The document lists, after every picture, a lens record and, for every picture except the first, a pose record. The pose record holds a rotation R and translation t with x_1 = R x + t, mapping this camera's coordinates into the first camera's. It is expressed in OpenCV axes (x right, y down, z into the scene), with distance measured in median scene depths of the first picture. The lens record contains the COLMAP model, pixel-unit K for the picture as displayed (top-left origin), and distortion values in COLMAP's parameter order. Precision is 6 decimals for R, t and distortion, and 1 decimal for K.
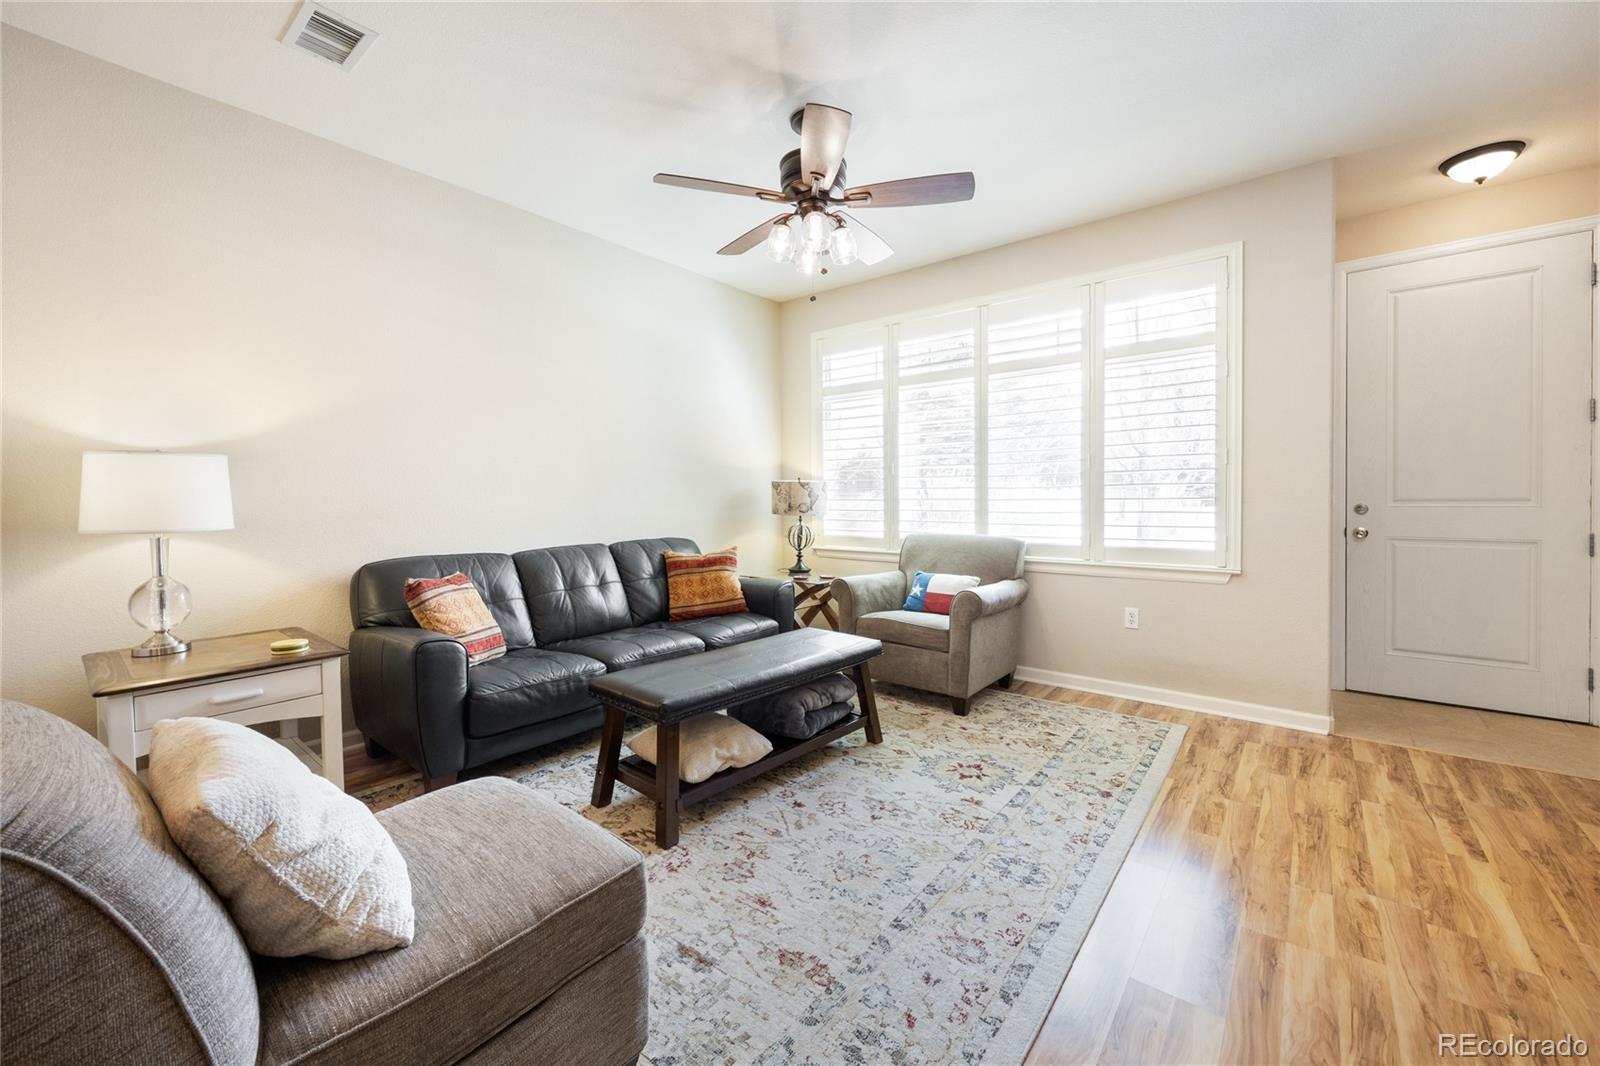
lens RADIAL K [[631.3, 0, 801.7], [0, 631.3, 512.1], [0, 0, 1]] dist [-0.001459, 0.000032]
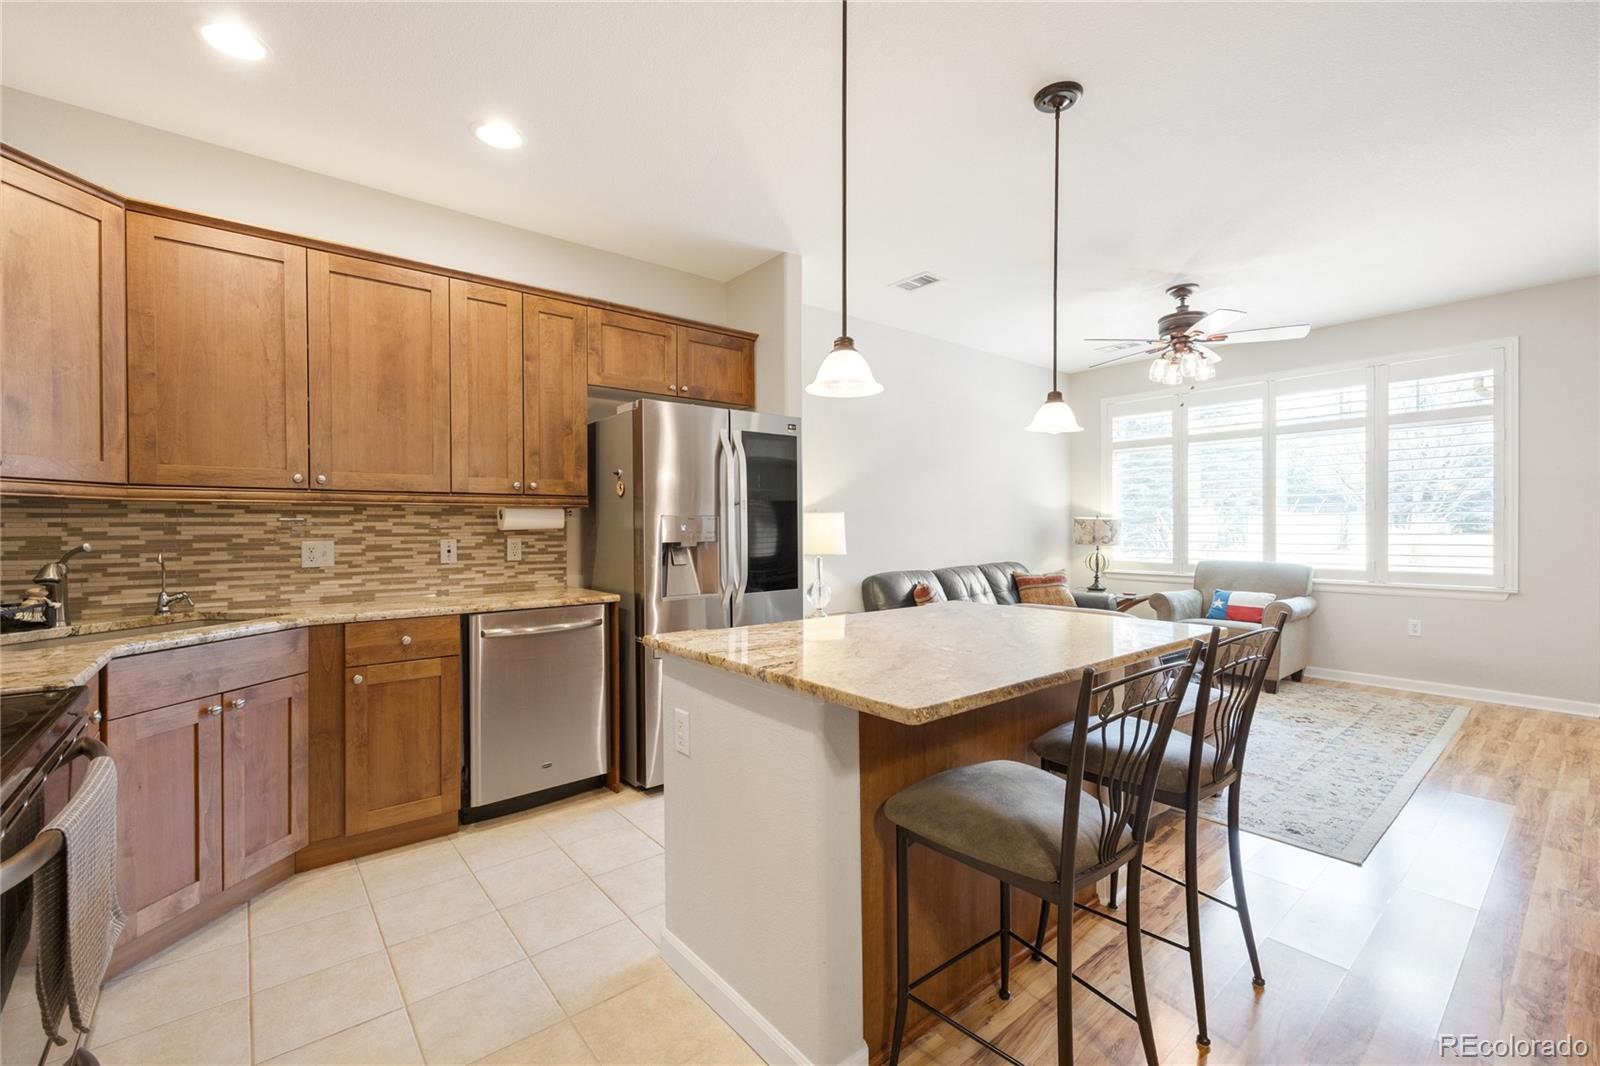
lens RADIAL K [[671.8, 0, 800.0], [0, 671.8, 533.0], [0, 0, 1]] dist [0.004231, -0.000986]
pose [[0.979957, 0.000980, -0.199205, -0.457889], [-0.002606, 0.999965, -0.007896, -0.010245], [0.199191, 0.008257, 0.979926, -0.630376]]
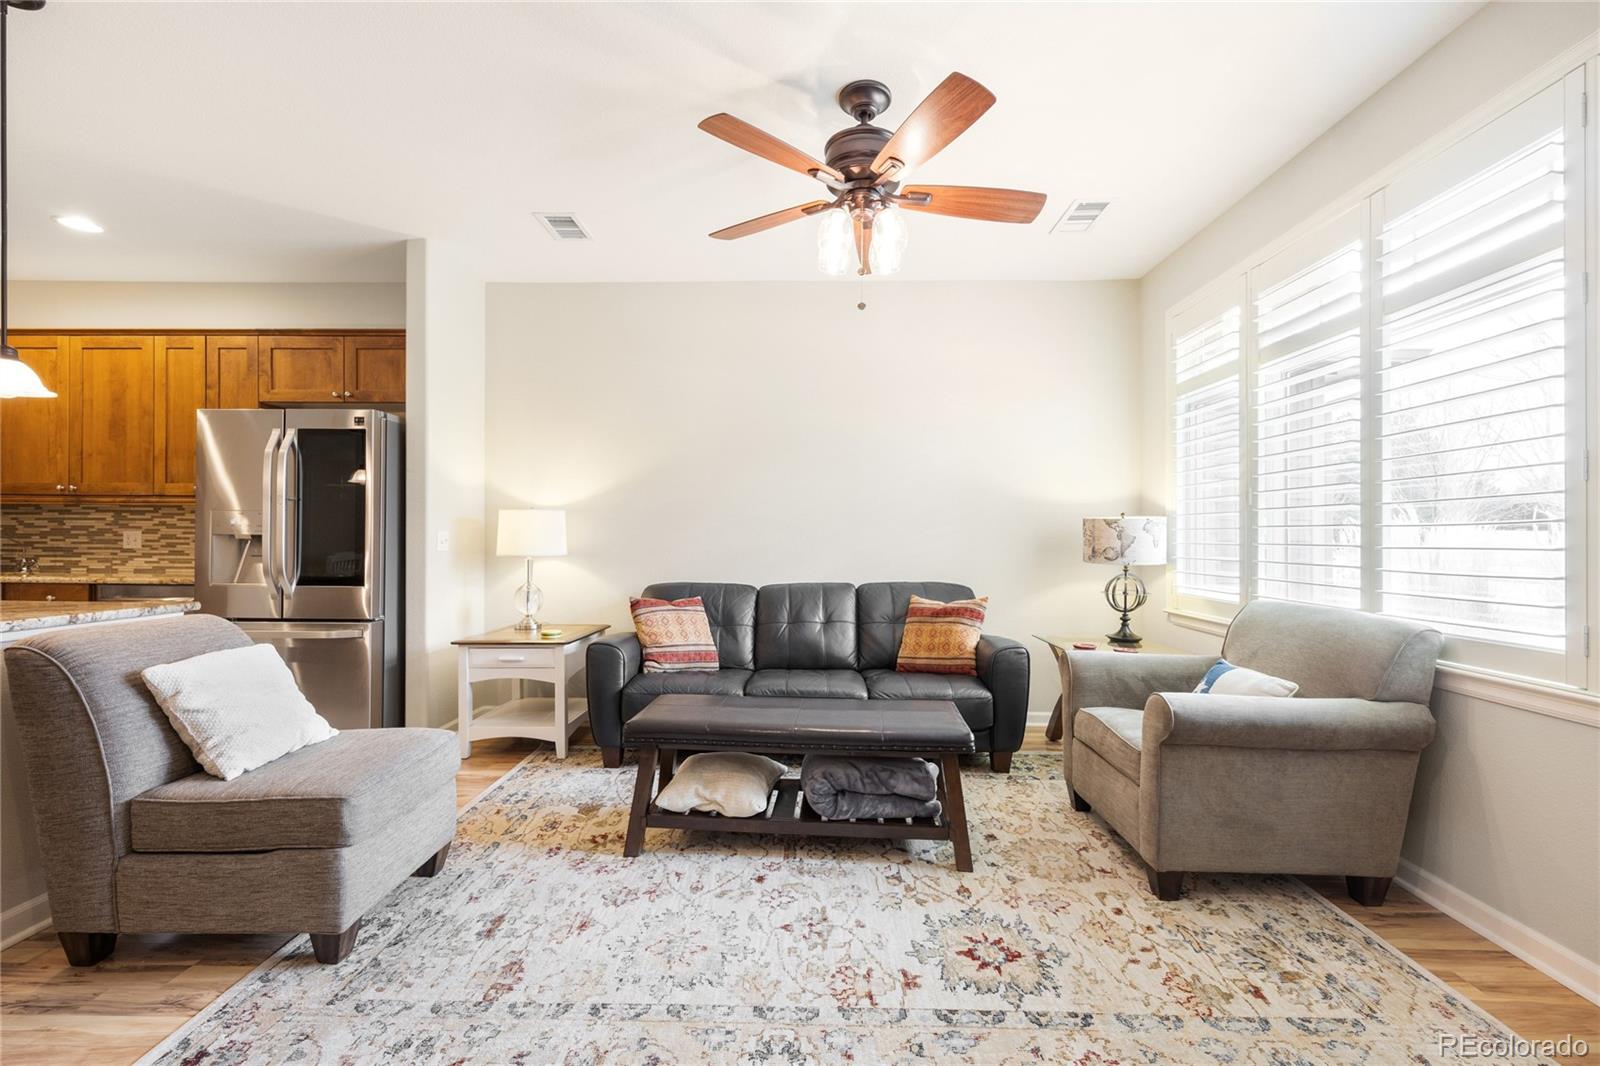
lens RADIAL K [[672.7, 0, 801.2], [0, 672.7, 539.4], [0, 0, 1]] dist [0.008291, -0.000146]
pose [[0.610406, 0.010210, -0.792023, 0.560591], [-0.025306, 0.999658, -0.006616, -0.012681], [0.791684, 0.024081, 0.610455, 0.316617]]
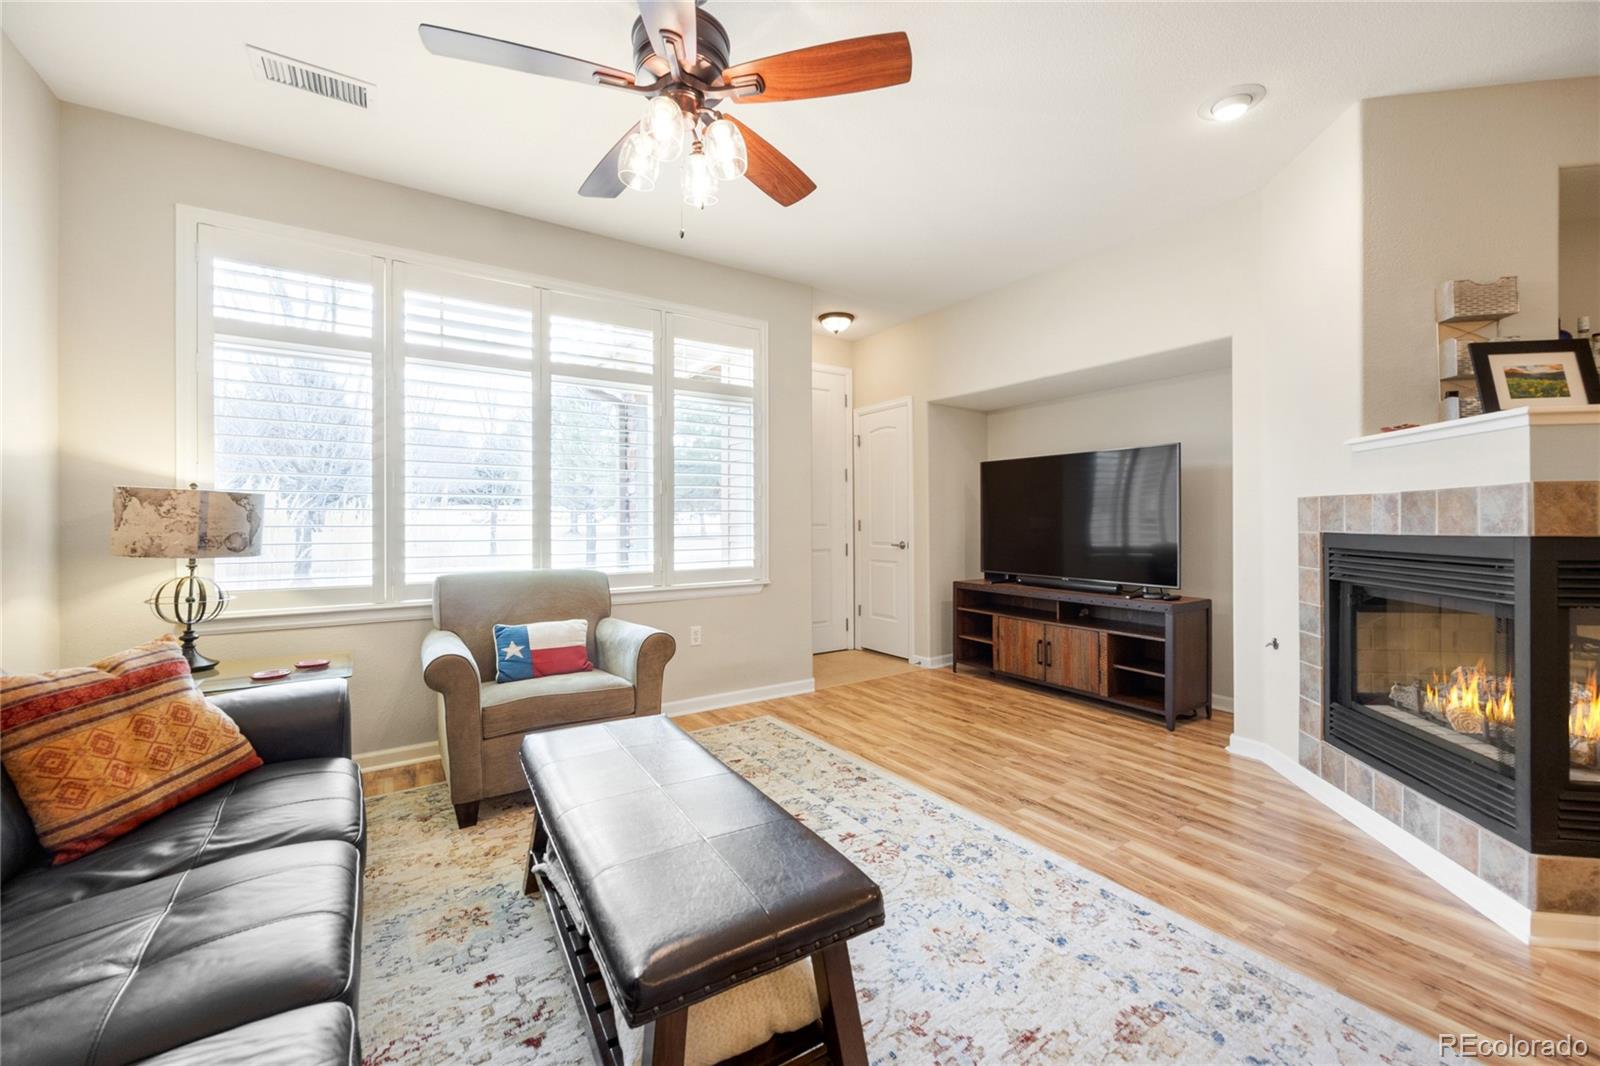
lens RADIAL K [[631.3, 0, 801.7], [0, 631.3, 512.1], [0, 0, 1]] dist [-0.001459, 0.000032]
pose [[0.298147, 0.016627, 0.954375, -0.489632], [0.020601, 0.999503, -0.023849, -0.013406], [-0.954298, 0.026771, 0.297657, 0.548241]]
